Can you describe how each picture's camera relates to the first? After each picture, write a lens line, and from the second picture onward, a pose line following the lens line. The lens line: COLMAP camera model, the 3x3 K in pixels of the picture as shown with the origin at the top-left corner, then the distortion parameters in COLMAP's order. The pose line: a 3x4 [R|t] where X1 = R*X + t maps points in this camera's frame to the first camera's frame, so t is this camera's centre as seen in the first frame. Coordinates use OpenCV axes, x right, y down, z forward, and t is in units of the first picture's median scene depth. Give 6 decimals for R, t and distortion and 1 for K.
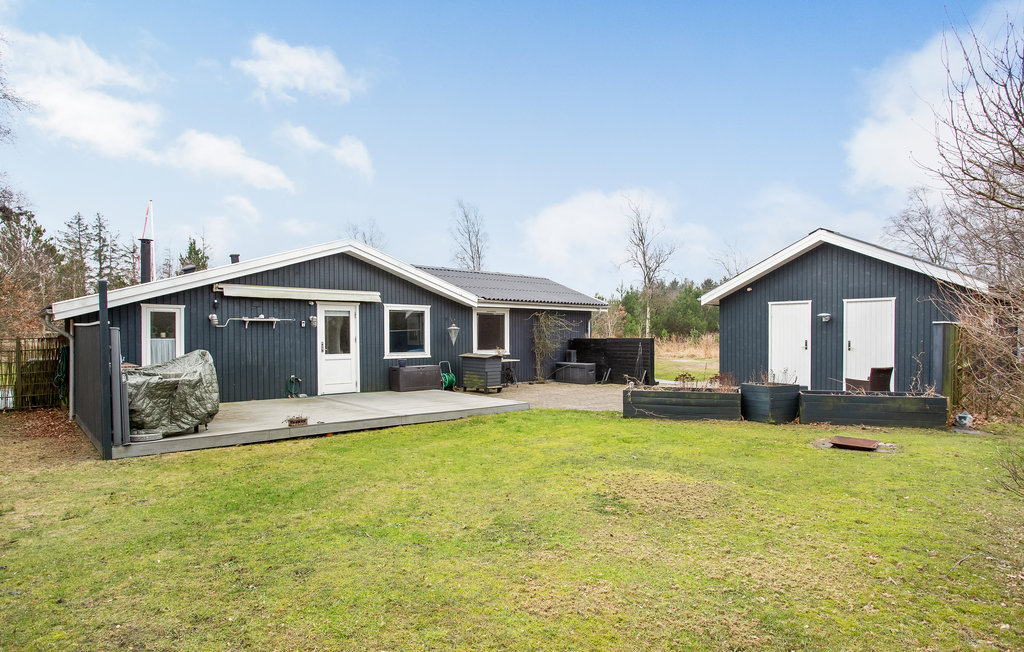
lens RADIAL K [[552.7, 0, 513.6], [0, 552.7, 341.3], [0, 0, 1]] dist [-0.019895, 0.001527]
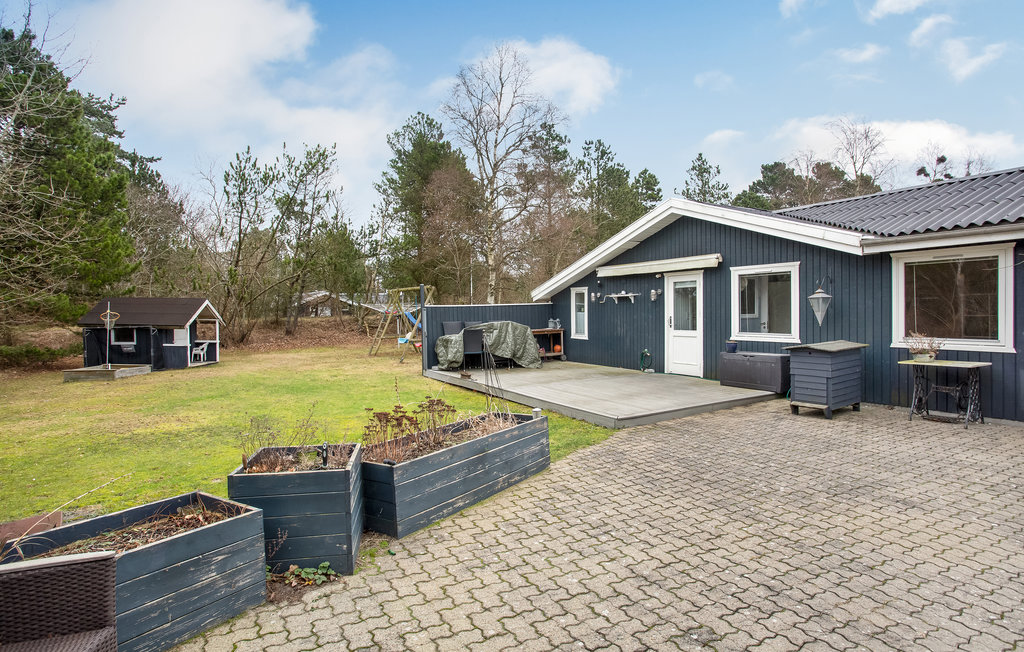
lens RADIAL K [[552.7, 0, 513.6], [0, 552.7, 341.3], [0, 0, 1]] dist [-0.019895, 0.001527]
pose [[-0.217433, 0.048740, -0.974858, 0.587660], [-0.013015, 0.998519, 0.052826, -0.002716], [0.975988, 0.024174, -0.216477, 0.898885]]
